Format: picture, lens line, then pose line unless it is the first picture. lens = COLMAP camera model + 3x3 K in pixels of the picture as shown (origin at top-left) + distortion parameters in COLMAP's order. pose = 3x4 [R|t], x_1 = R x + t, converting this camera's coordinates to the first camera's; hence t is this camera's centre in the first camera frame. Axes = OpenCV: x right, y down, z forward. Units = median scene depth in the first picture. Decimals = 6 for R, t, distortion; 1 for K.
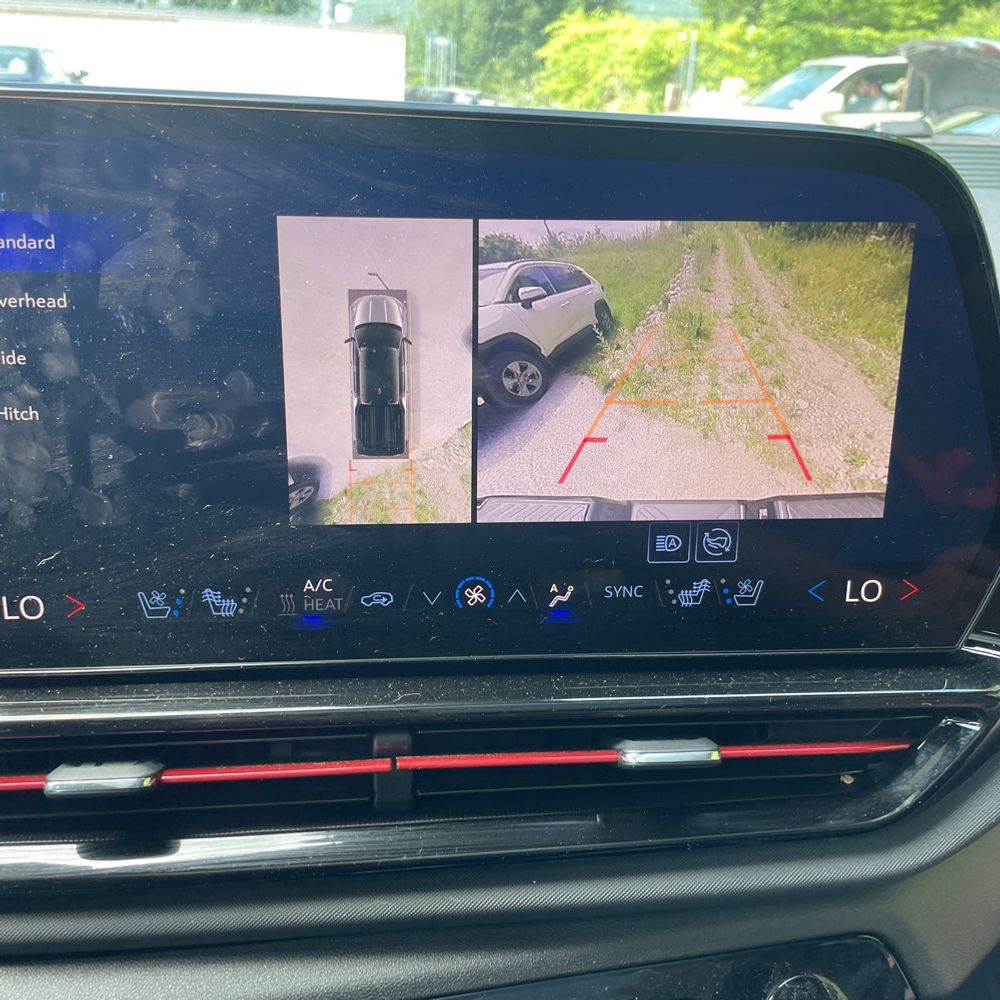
lens RADIAL K [[1008.9, 0, 491.8], [0, 1008.9, 504.8], [0, 0, 1]] dist [0.013544, 0.000000]
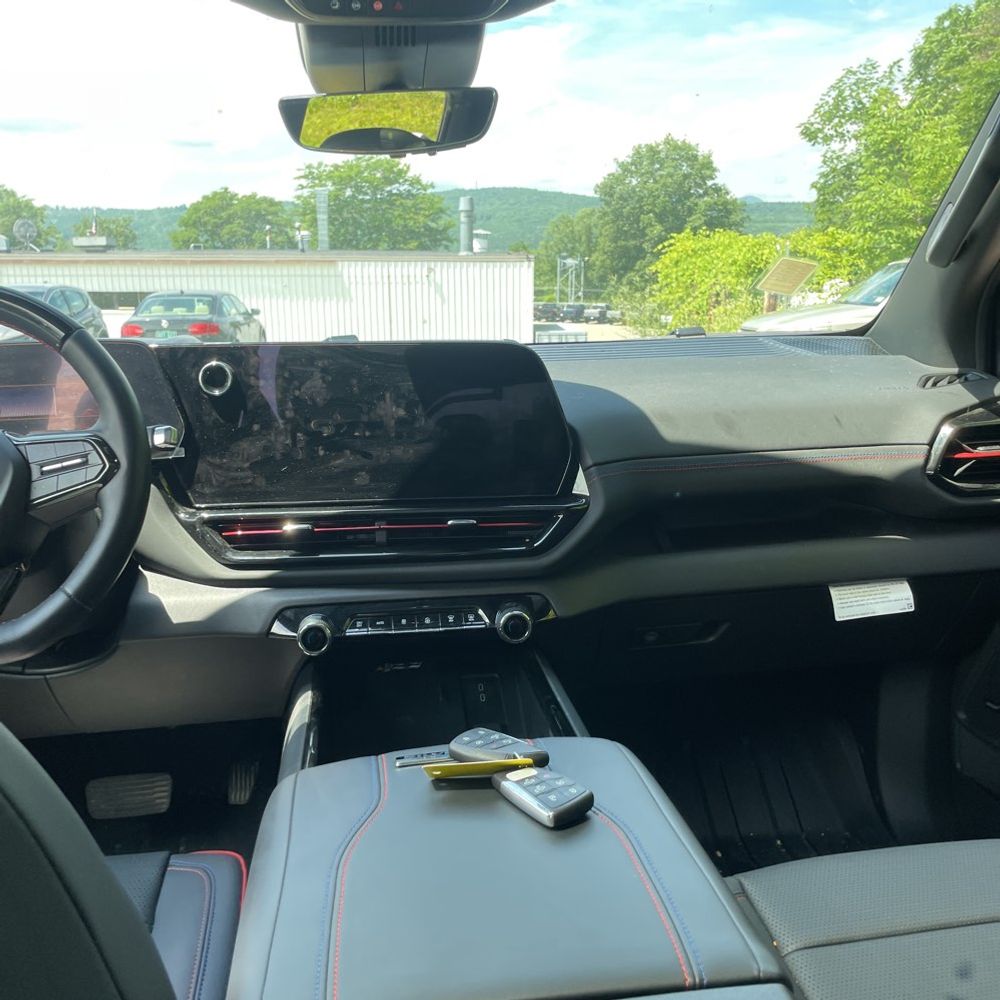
lens RADIAL K [[1008.9, 0, 495.0], [0, 1008.9, 529.2], [0, 0, 1]] dist [0.013544, 0.000000]
pose [[0.990502, -0.033415, -0.133373, 0.723579], [0.010274, 0.985294, -0.170557, 0.831440], [0.137111, 0.167567, 0.976280, -2.209128]]
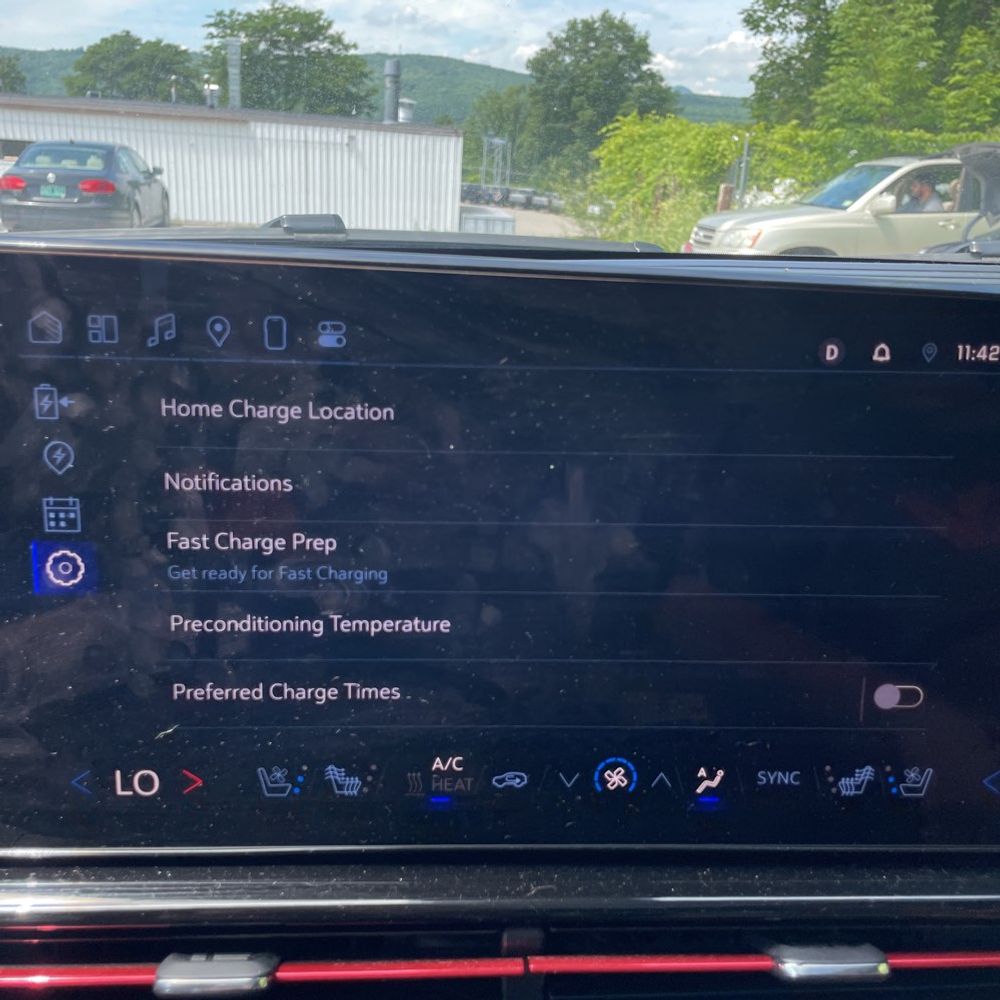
lens RADIAL K [[1008.9, 0, 499.3], [0, 1008.9, 519.5], [0, 0, 1]] dist [0.013544, 0.000000]
pose [[0.999060, 0.016536, -0.040060, -0.089934], [-0.019346, 0.997303, -0.070792, -0.078227], [0.038781, 0.071501, 0.996686, 0.058371]]
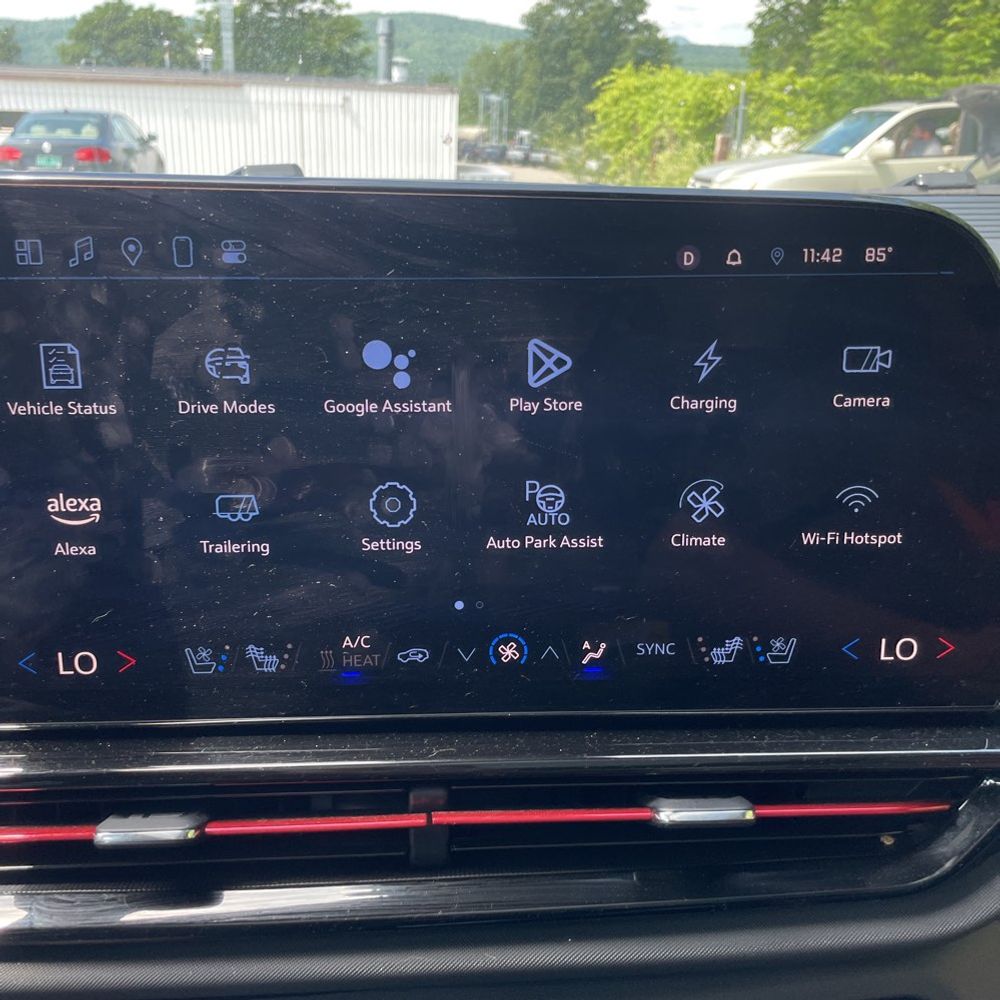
lens RADIAL K [[1008.9, 0, 488.1], [0, 1008.9, 502.1], [0, 0, 1]] dist [0.013544, 0.000000]
pose [[0.998395, -0.005114, -0.056405, 0.020505], [0.002352, 0.998799, -0.048934, -0.012109], [0.056587, 0.048723, 0.997208, -0.027148]]
